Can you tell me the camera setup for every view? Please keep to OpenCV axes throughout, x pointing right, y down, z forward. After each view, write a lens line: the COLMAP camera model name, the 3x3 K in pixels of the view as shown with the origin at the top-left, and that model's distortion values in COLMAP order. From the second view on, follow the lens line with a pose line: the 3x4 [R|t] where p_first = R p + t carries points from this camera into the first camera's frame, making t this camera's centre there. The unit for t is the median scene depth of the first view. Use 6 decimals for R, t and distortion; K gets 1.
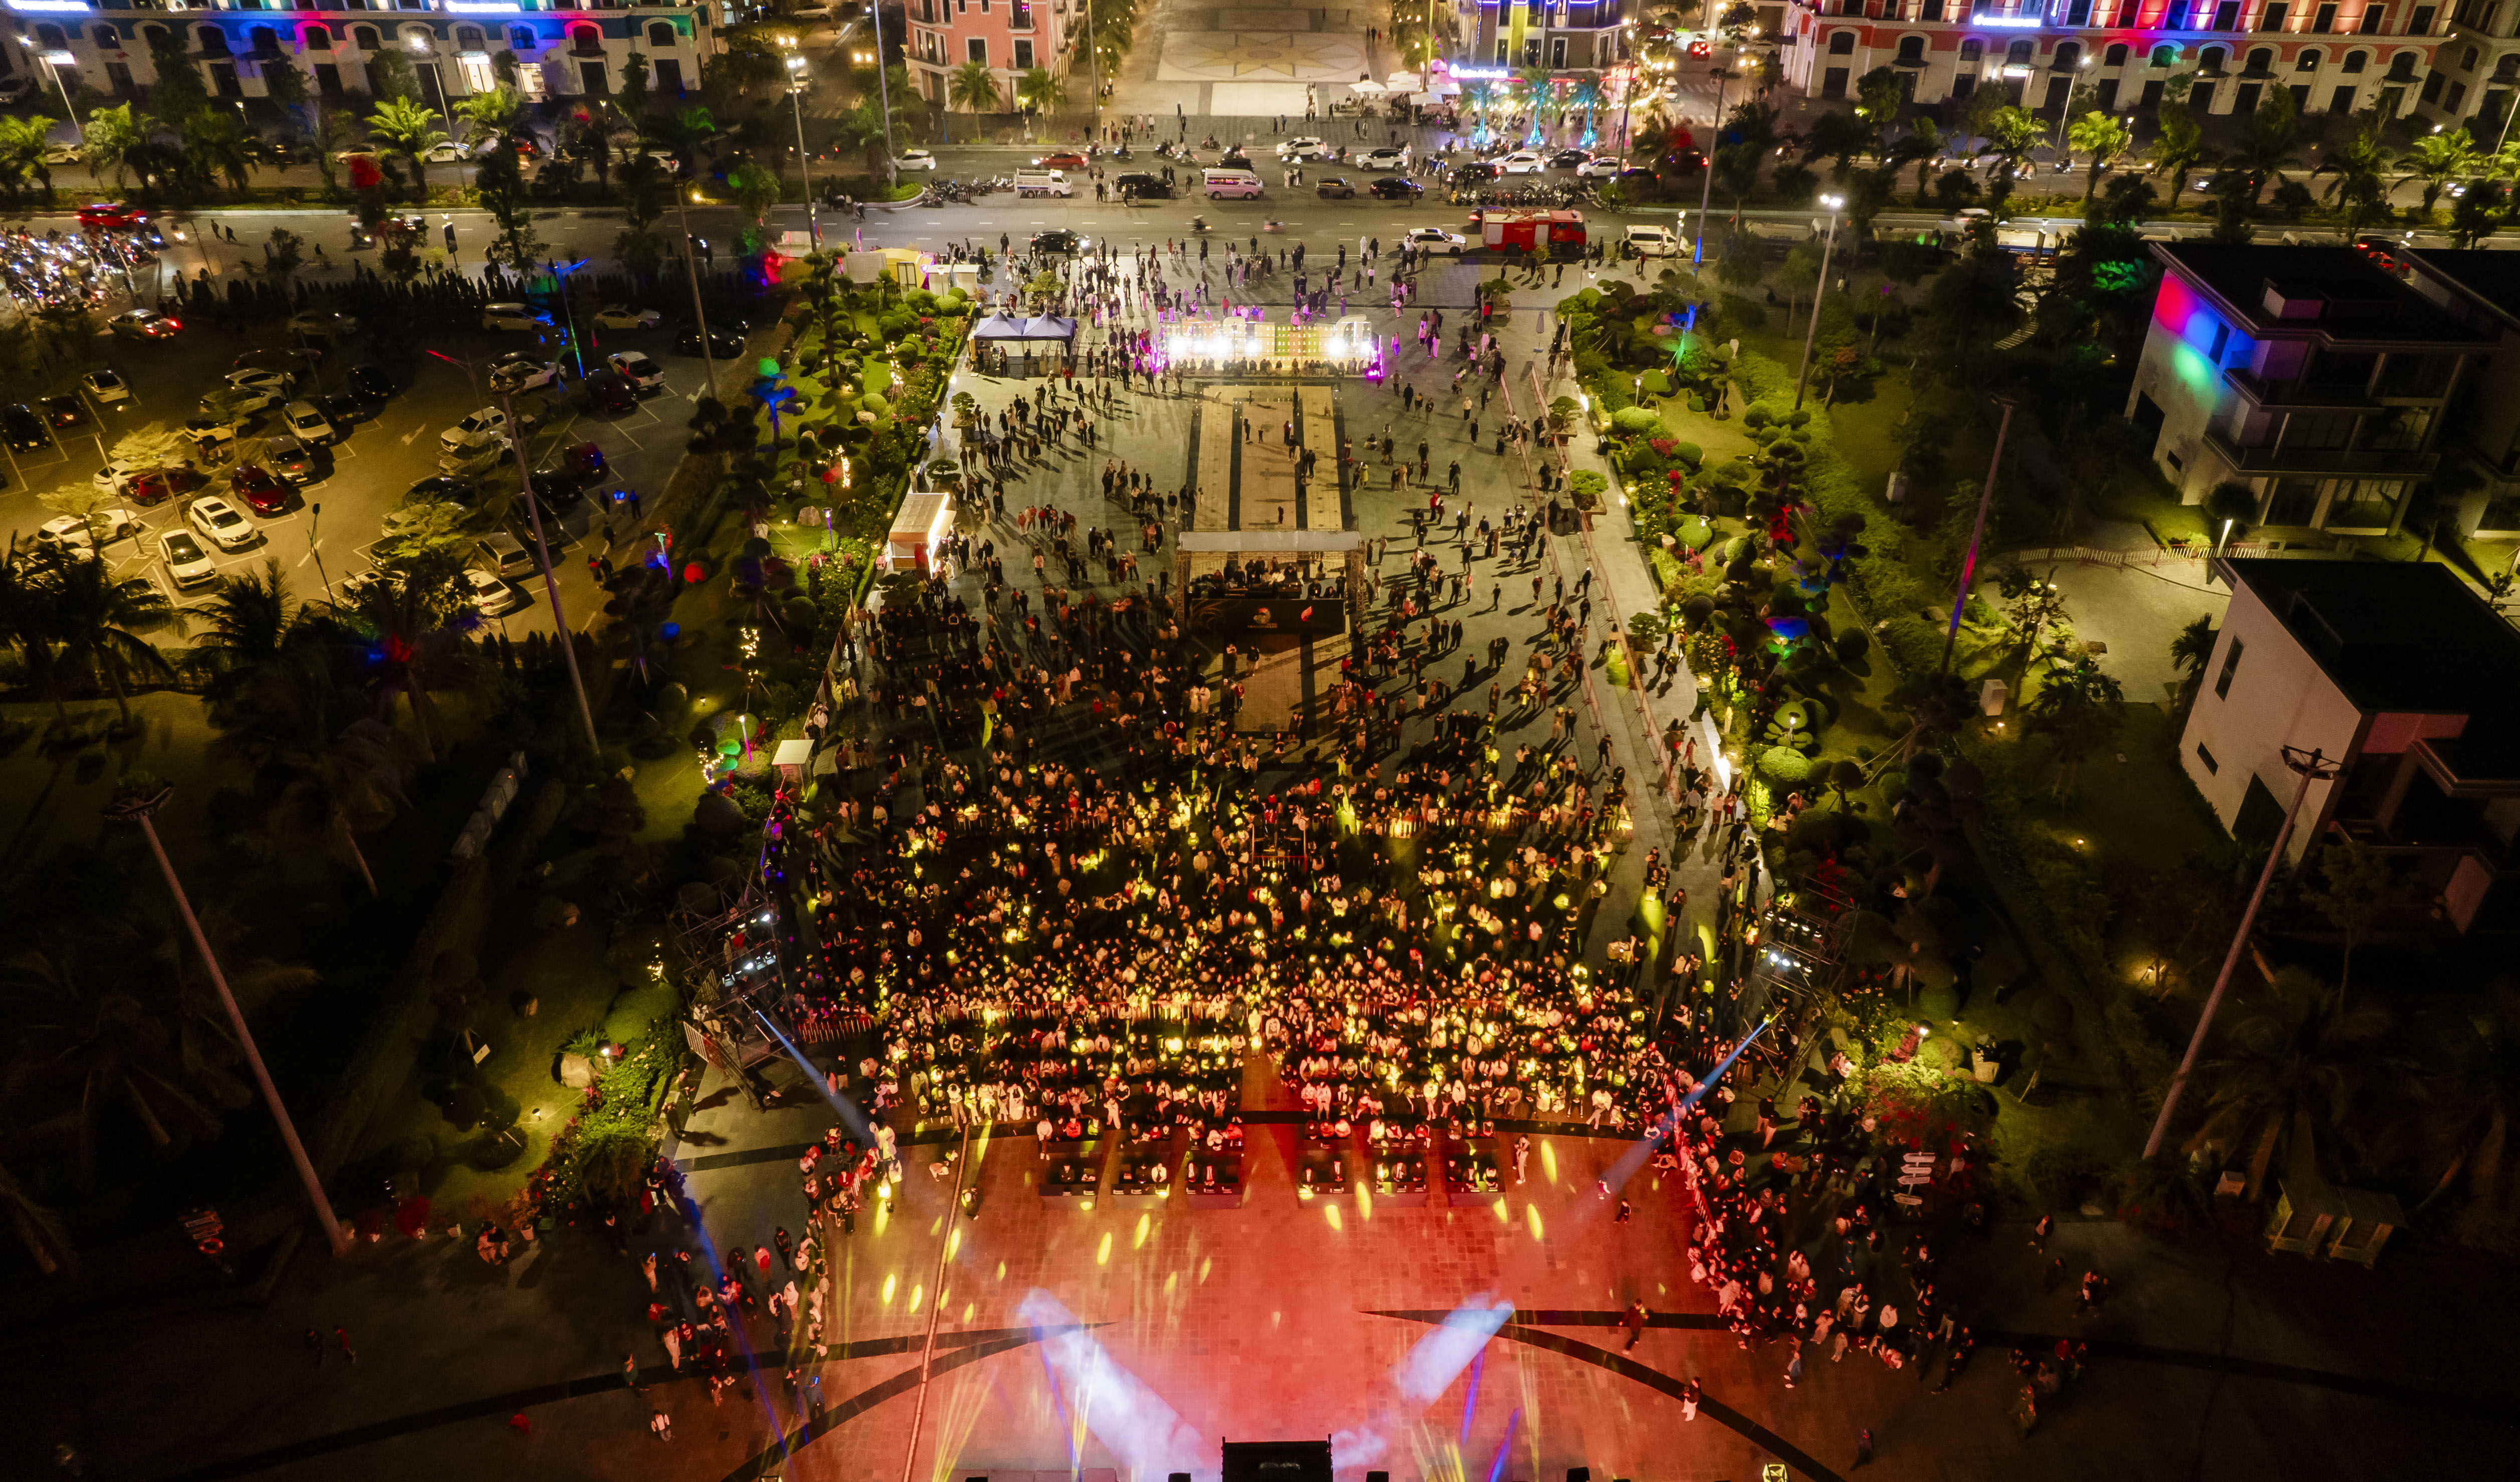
lens RADIAL K [[1768.2, 0, 1325.5], [0, 1768.2, 737.9], [0, 0, 1]] dist [-0.107225, 0.110498]
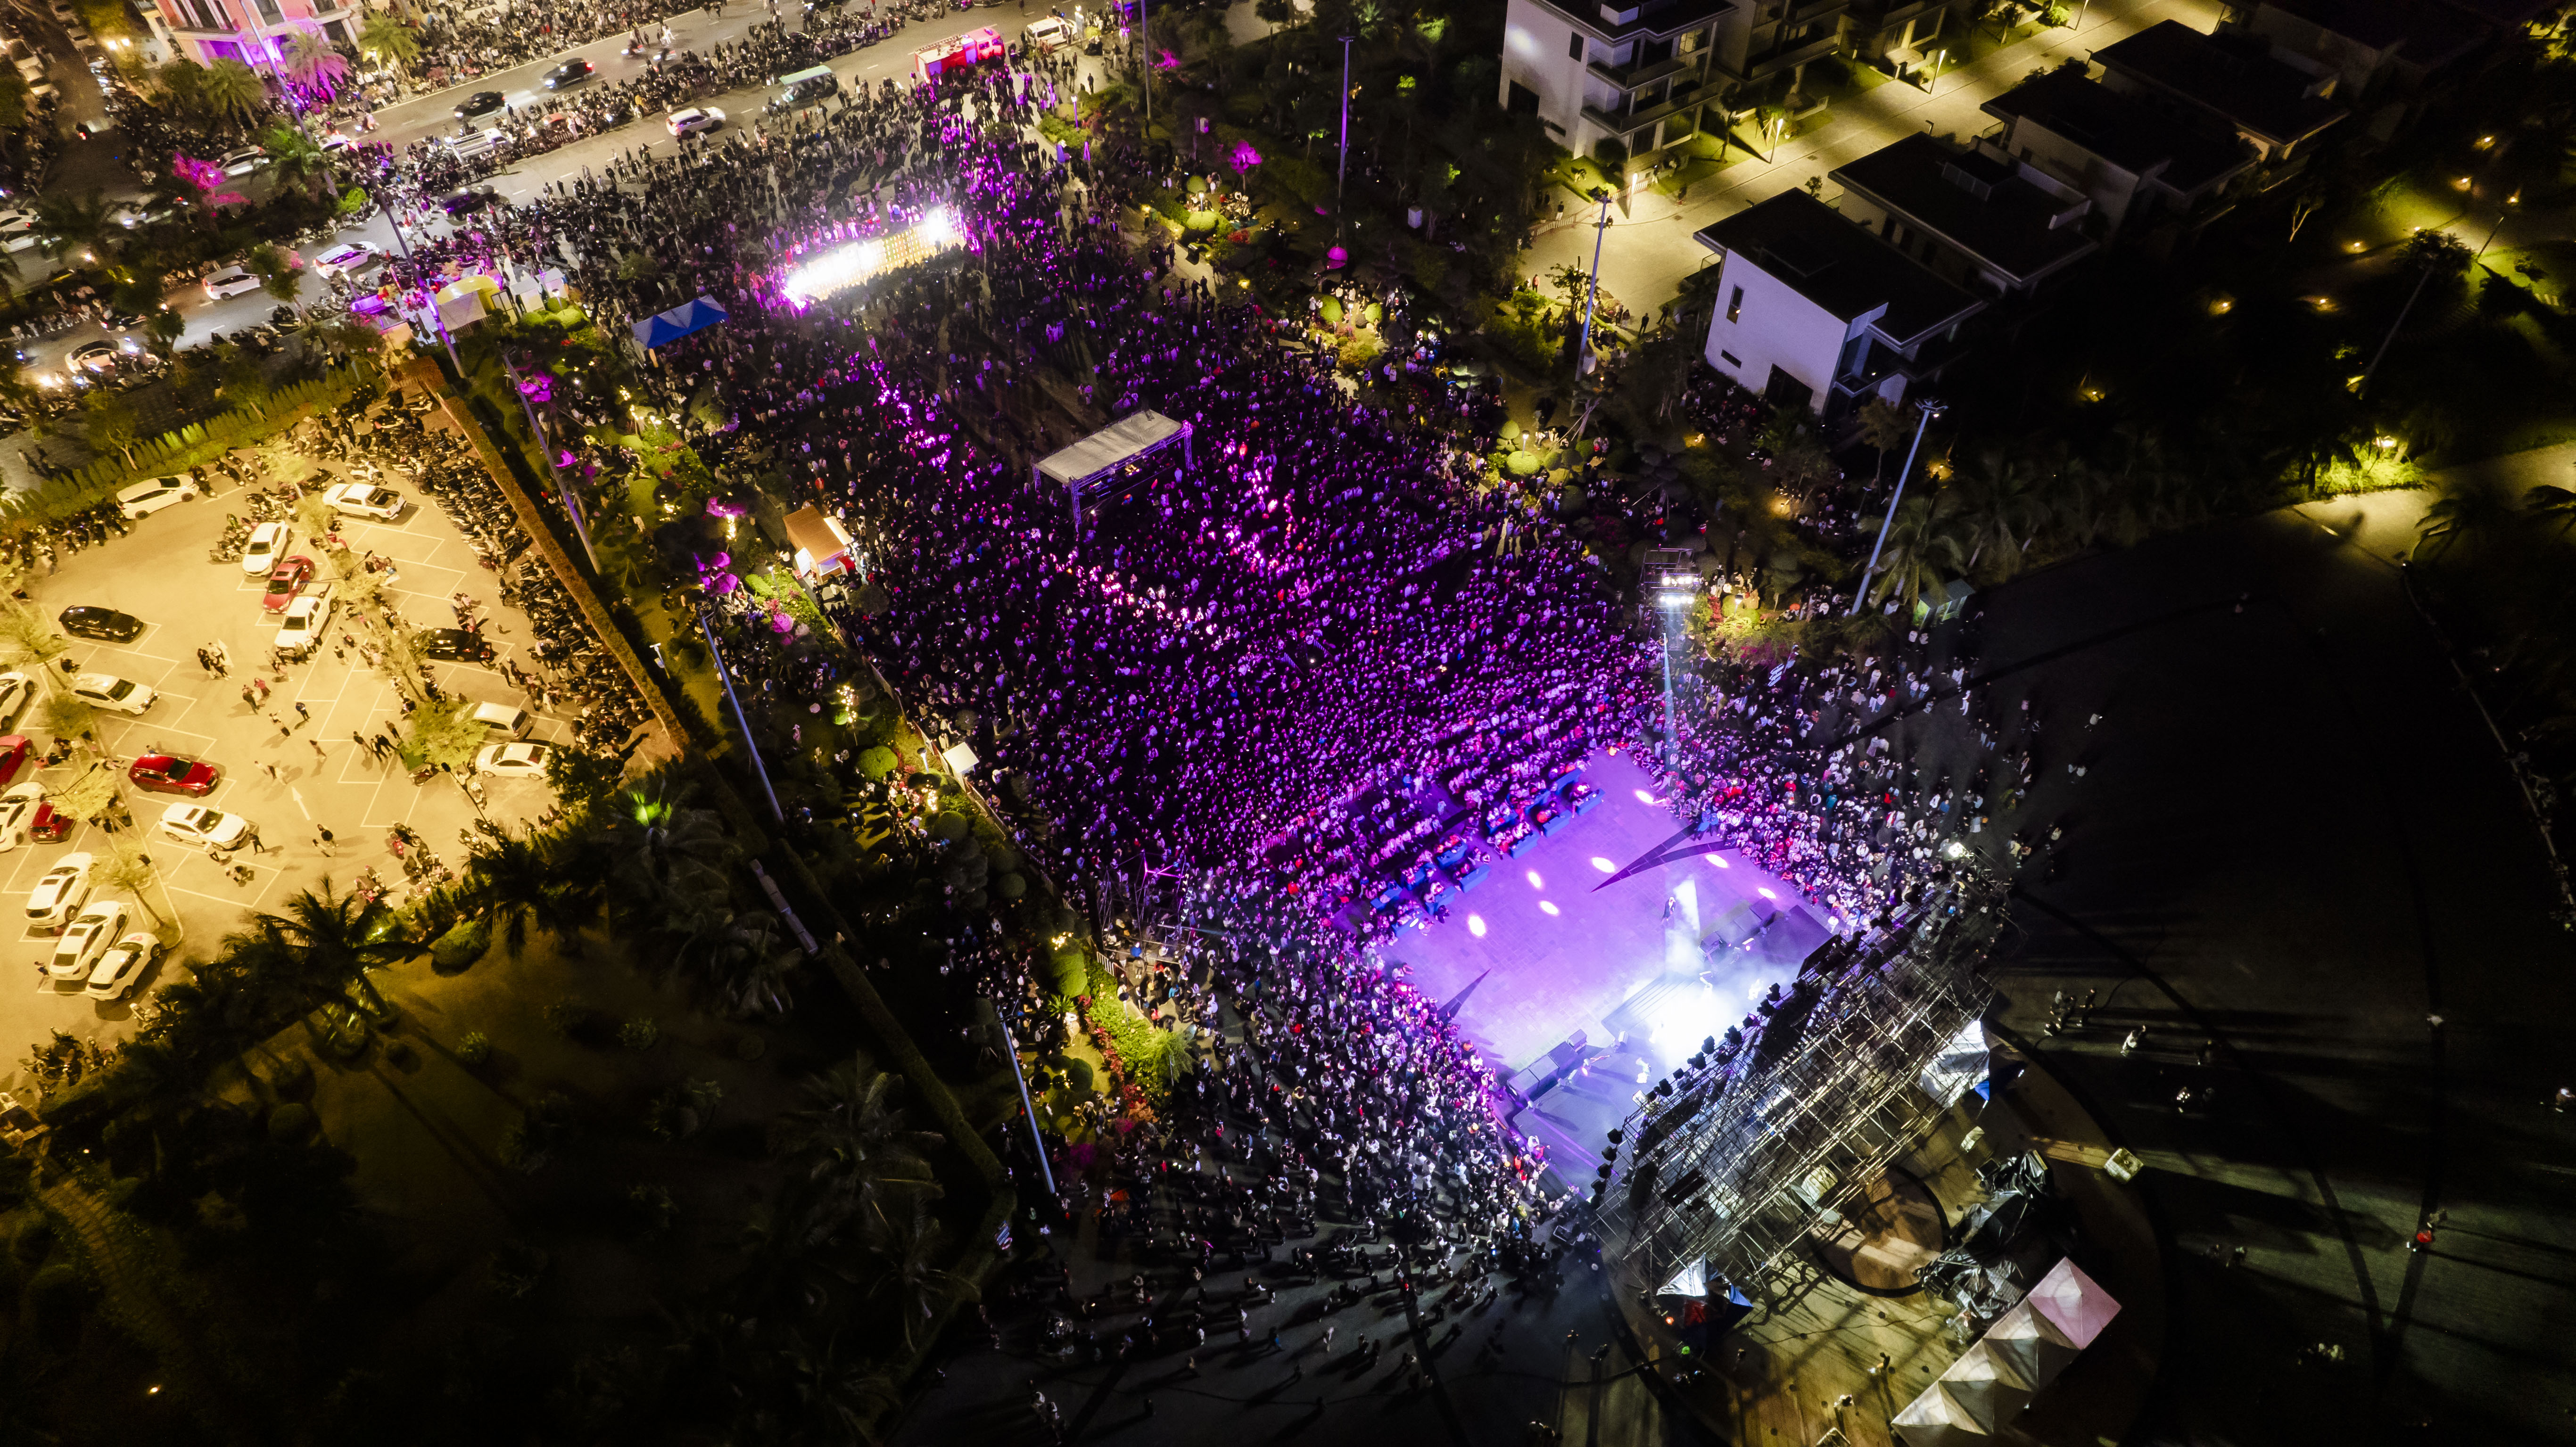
lens RADIAL K [[1654.8, 0, 1294.6], [0, 1654.8, 732.3], [0, 0, 1]] dist [-0.090016, 0.086705]
pose [[0.811329, -0.457550, 0.363857, -0.354984], [0.342777, 0.876536, 0.337919, -0.223446], [-0.473549, -0.149442, 0.867997, -0.123579]]
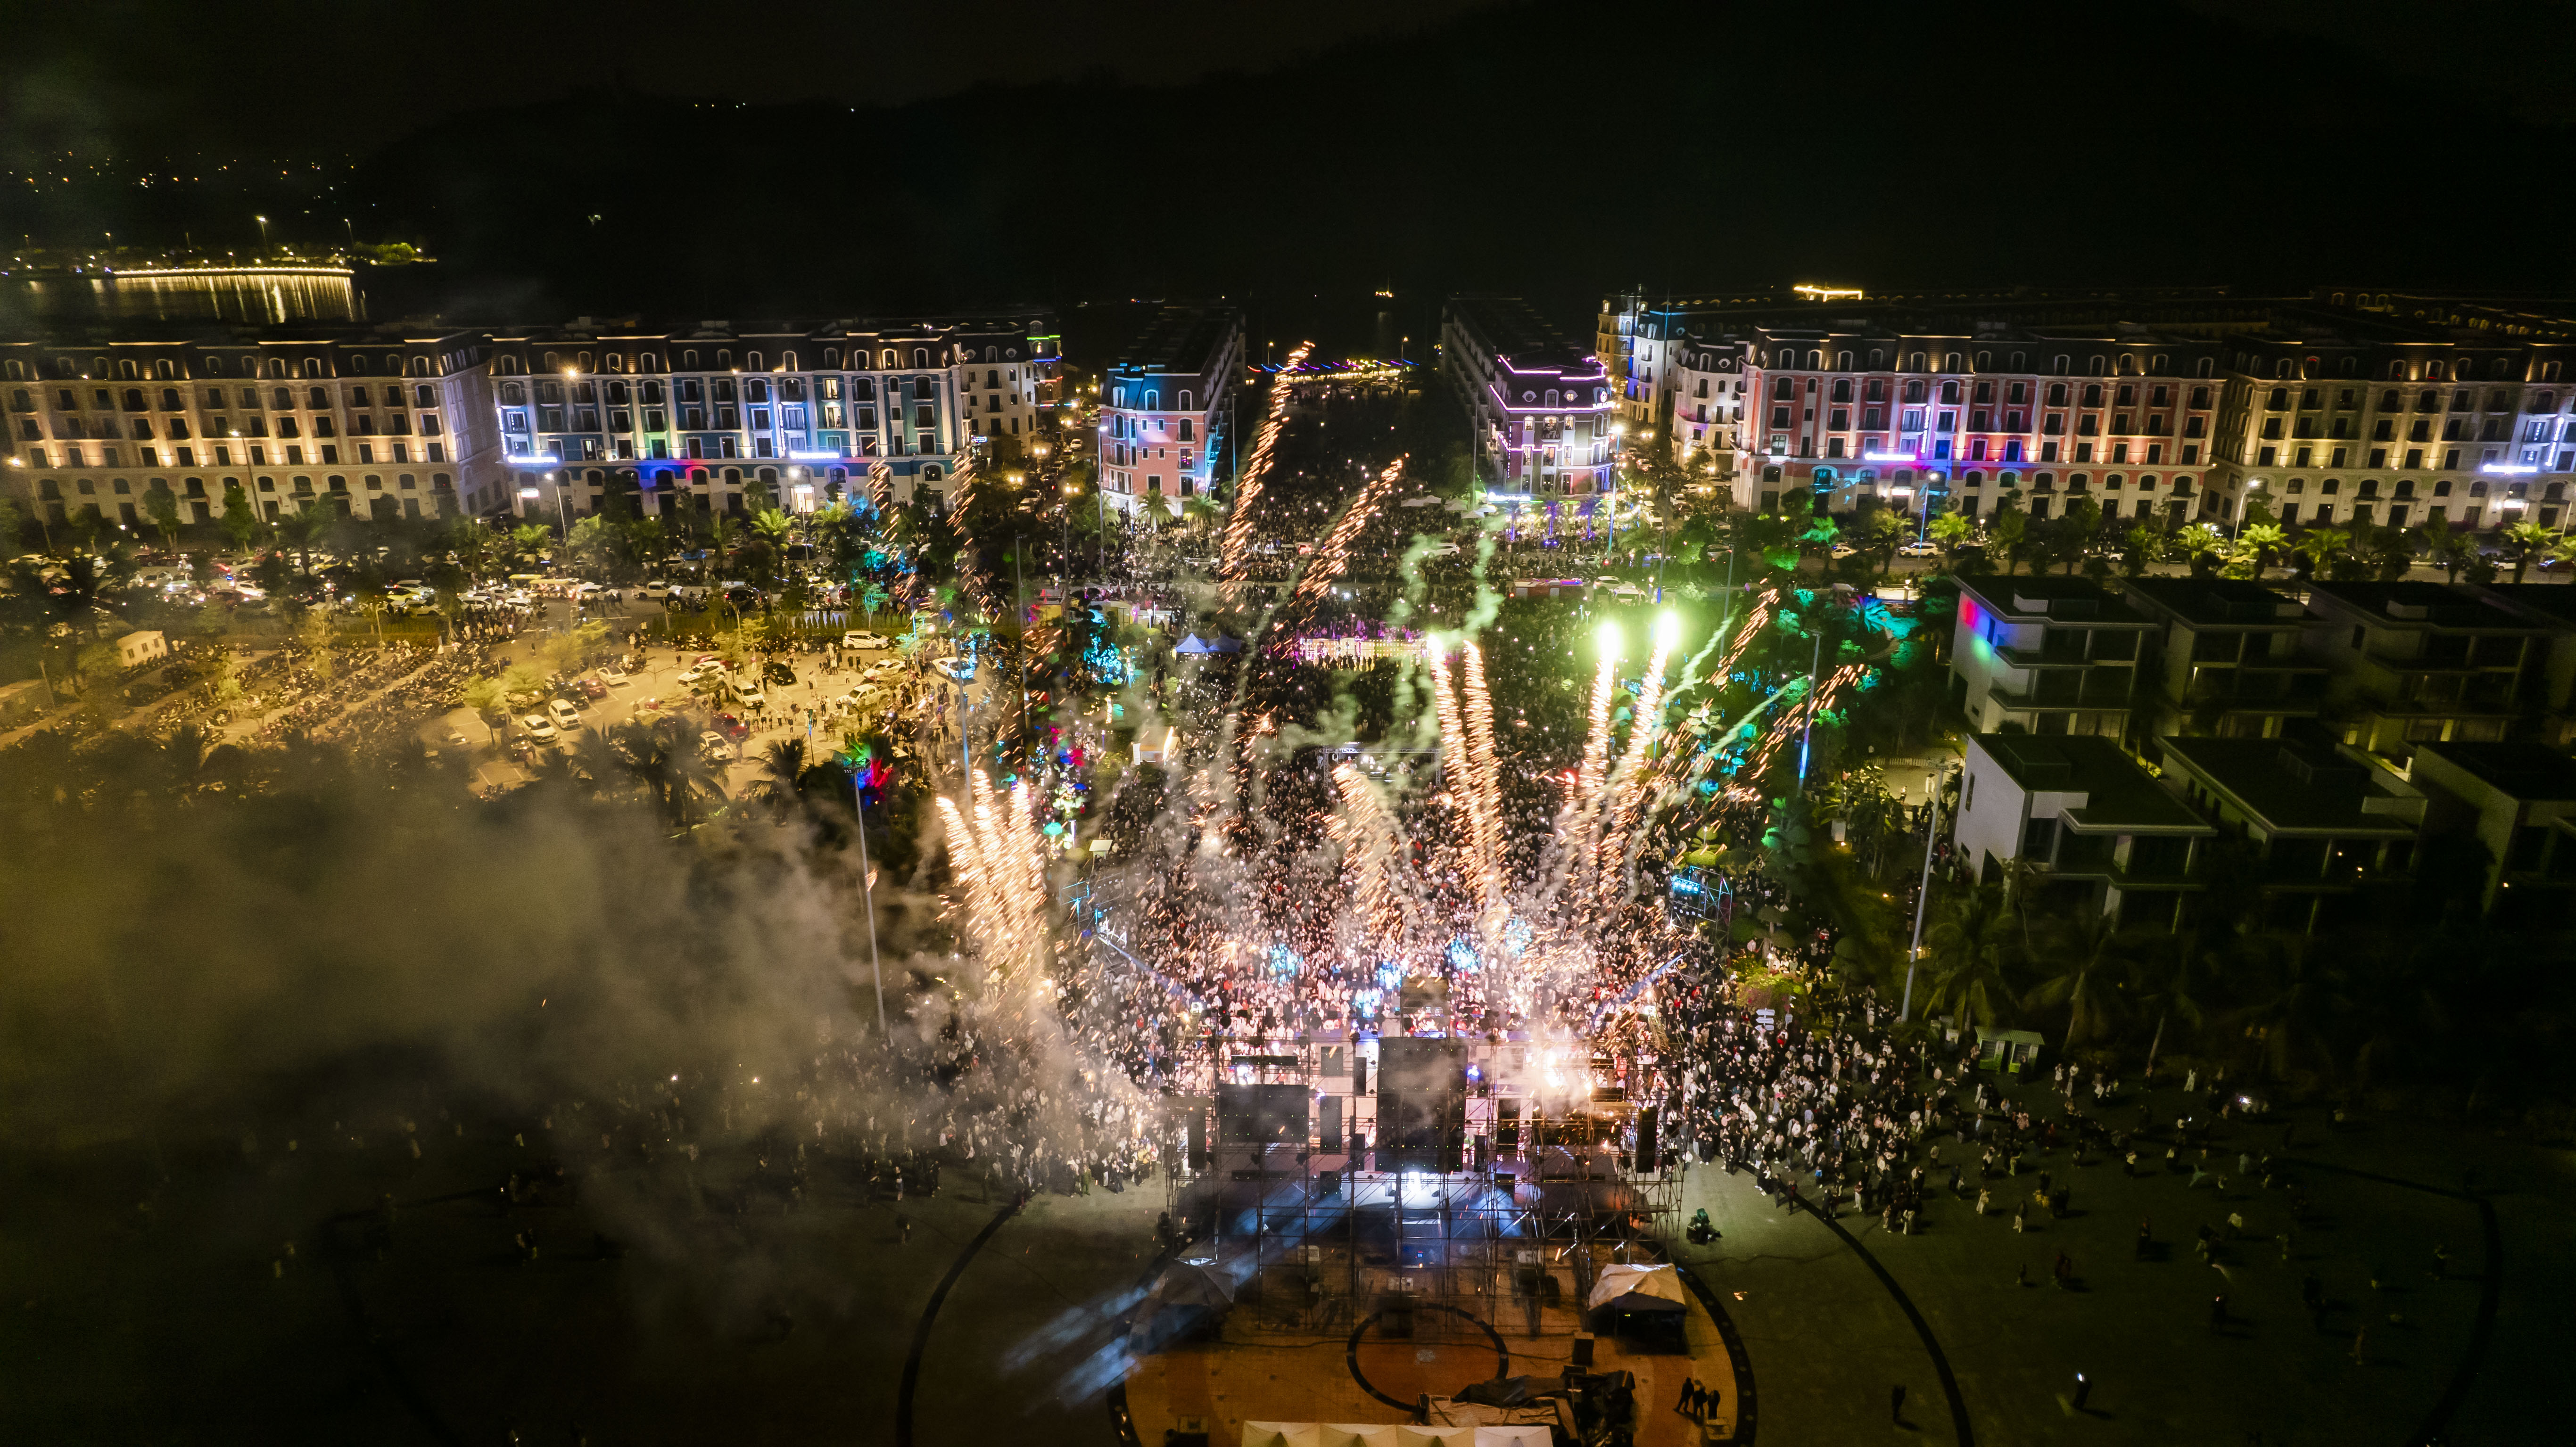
lens RADIAL K [[1653.0, 0, 1294.6], [0, 1653.0, 731.7], [0, 0, 1]] dist [-0.087781, 0.083882]
pose [[0.998741, -0.001261, -0.050149, -0.027157], [-0.011205, 0.968818, -0.247518, 0.189559], [0.048897, 0.247768, 0.967585, -0.351011]]
